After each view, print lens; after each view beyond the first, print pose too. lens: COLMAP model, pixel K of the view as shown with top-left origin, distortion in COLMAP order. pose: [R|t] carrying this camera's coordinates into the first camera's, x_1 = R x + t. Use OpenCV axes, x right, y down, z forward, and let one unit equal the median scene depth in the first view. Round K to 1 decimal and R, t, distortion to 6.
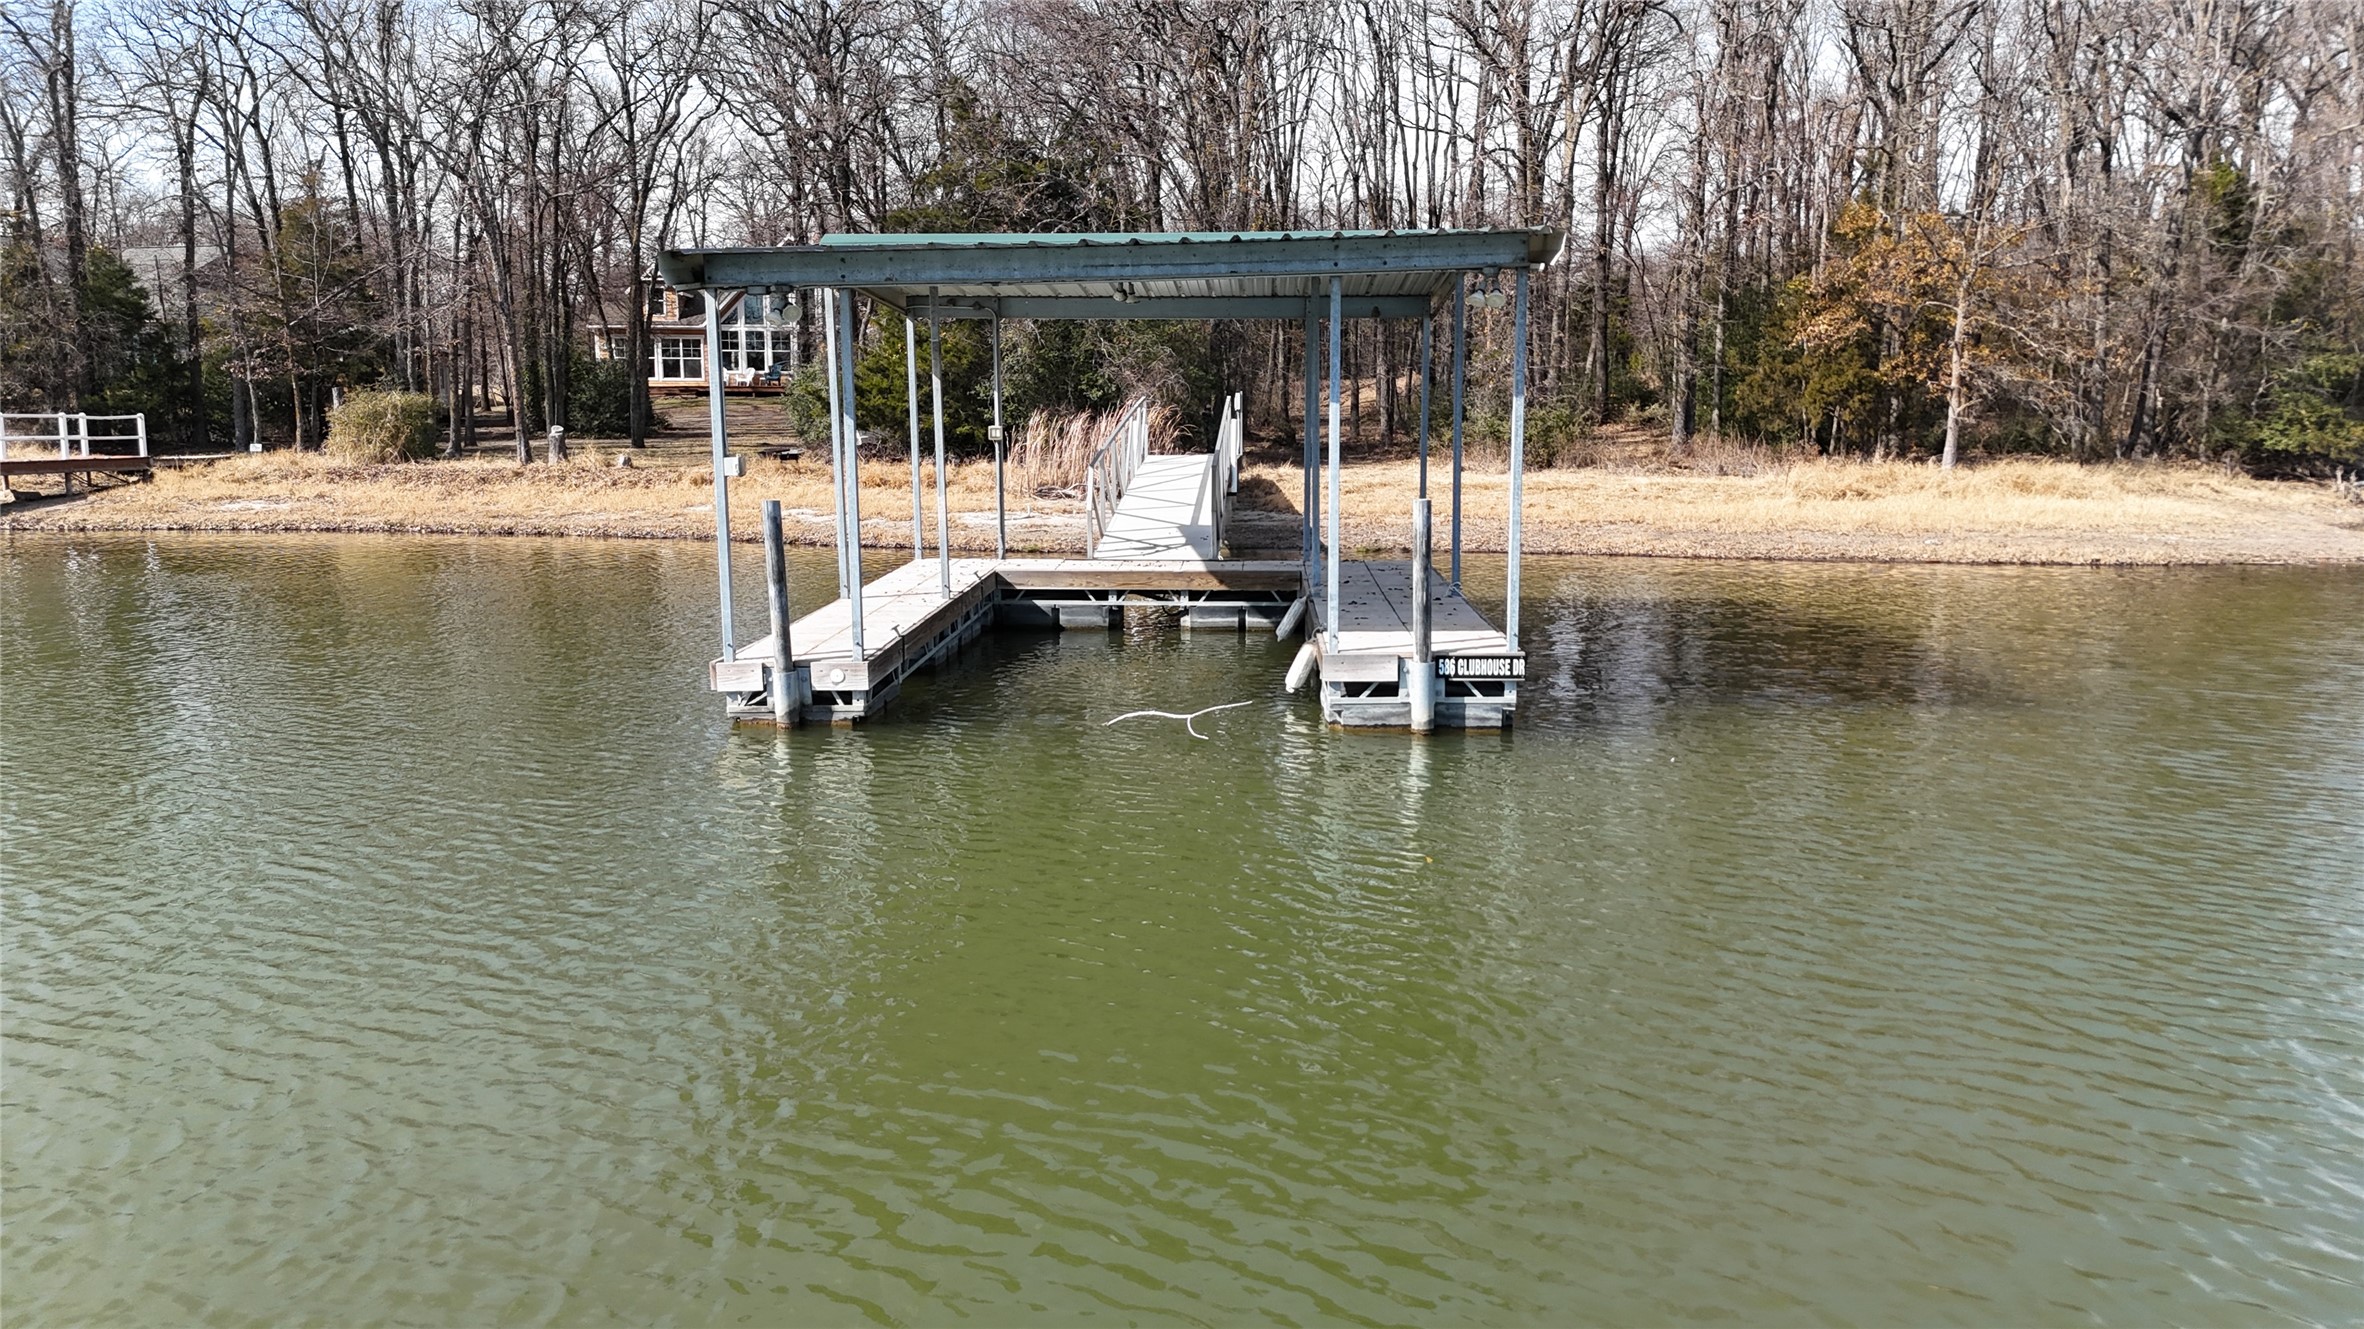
lens RADIAL K [[1693.8, 0, 1182.0], [0, 1693.8, 664.5], [0, 0, 1]] dist [0.097127, -0.093124]
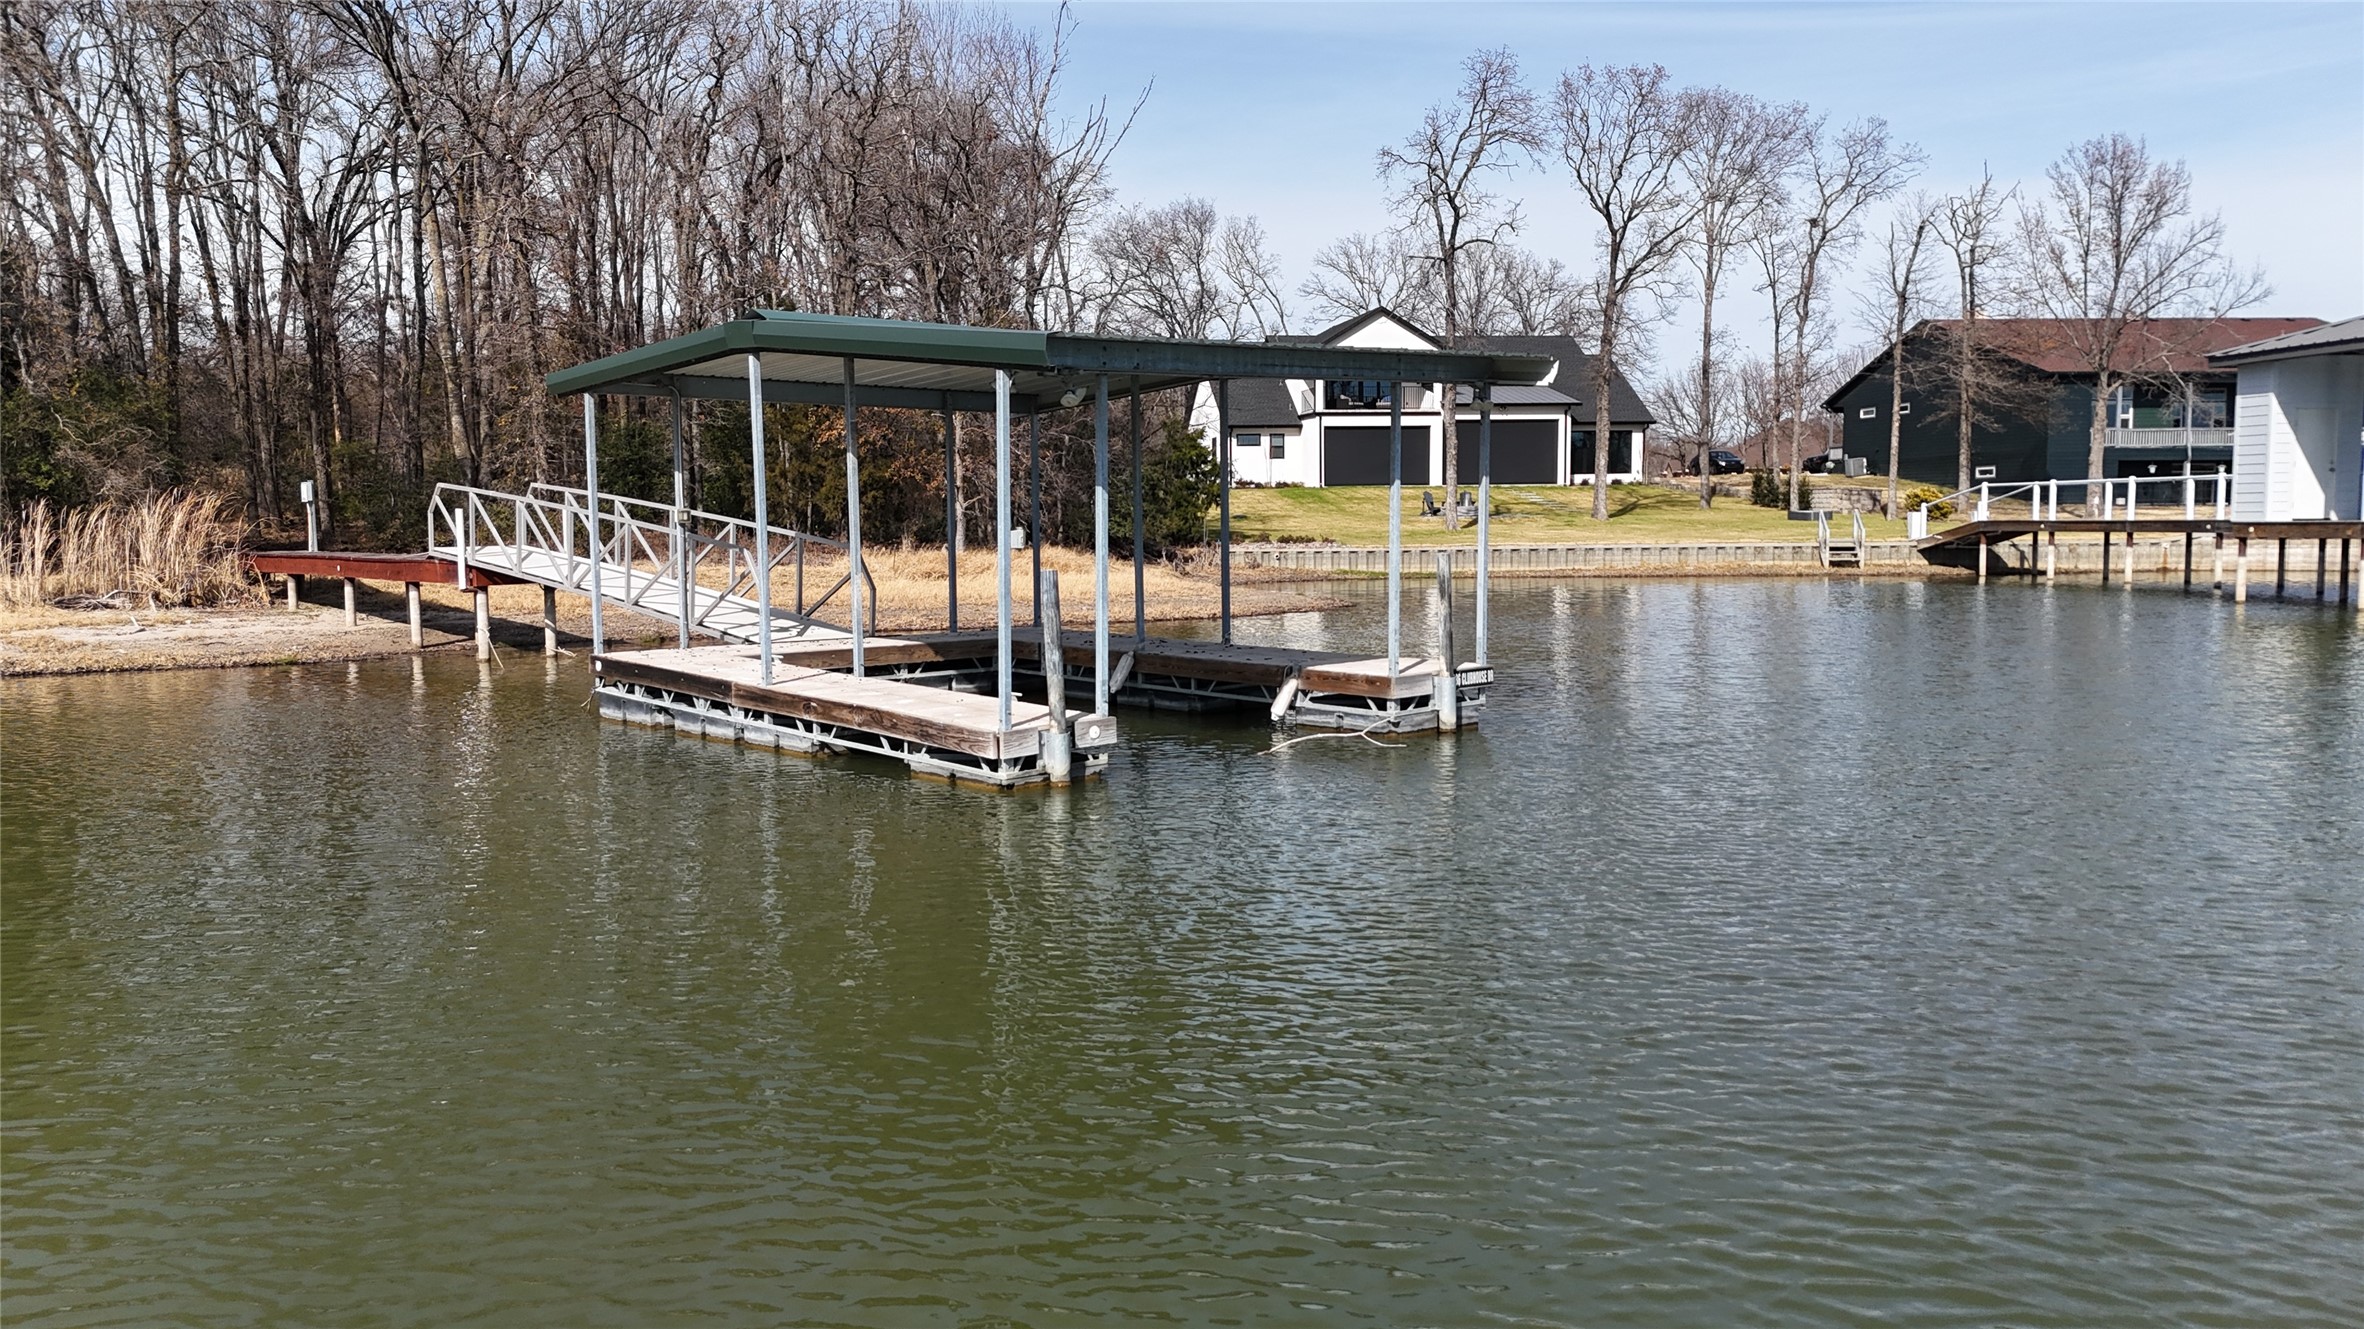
lens RADIAL K [[1693.8, 0, 1182.0], [0, 1693.8, 664.5], [0, 0, 1]] dist [0.097127, -0.093124]
pose [[0.689103, -0.064363, 0.721799, -0.879184], [0.104884, 0.994418, -0.011461, -0.017218], [-0.717033, 0.083603, 0.692008, 0.187382]]
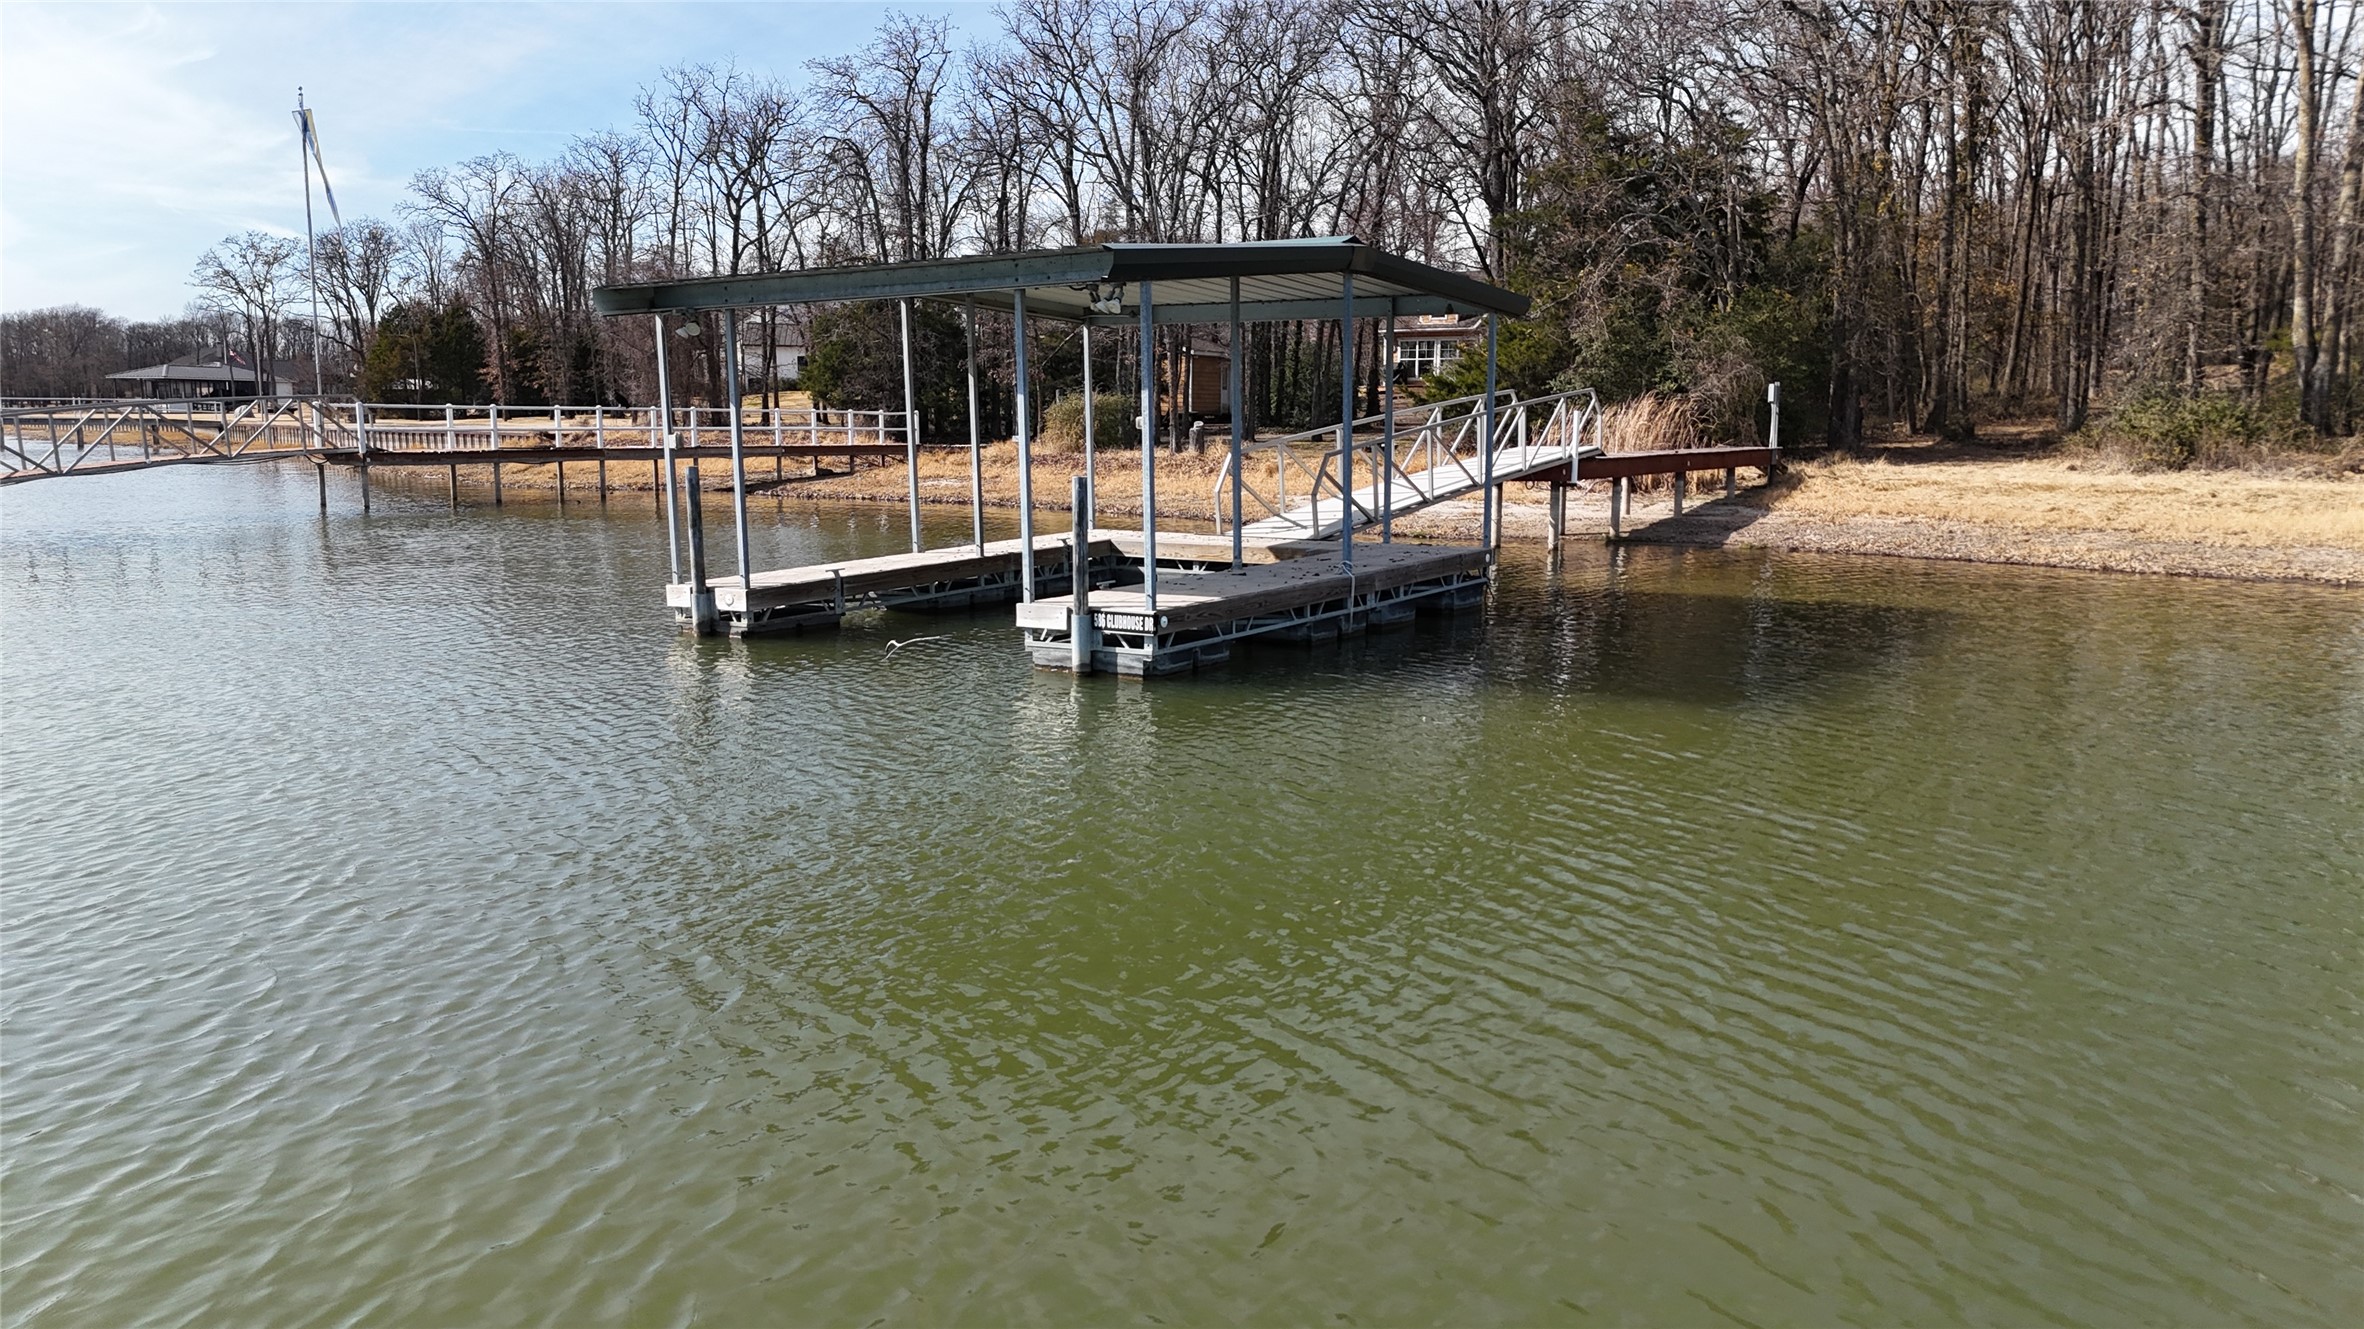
lens RADIAL K [[1693.8, 0, 1182.0], [0, 1693.8, 664.5], [0, 0, 1]] dist [0.097127, -0.093124]
pose [[0.870082, 0.075612, -0.487073, 0.701303], [-0.074240, 0.996994, 0.022153, 0.001458], [0.487284, 0.016885, 0.873080, -0.001541]]
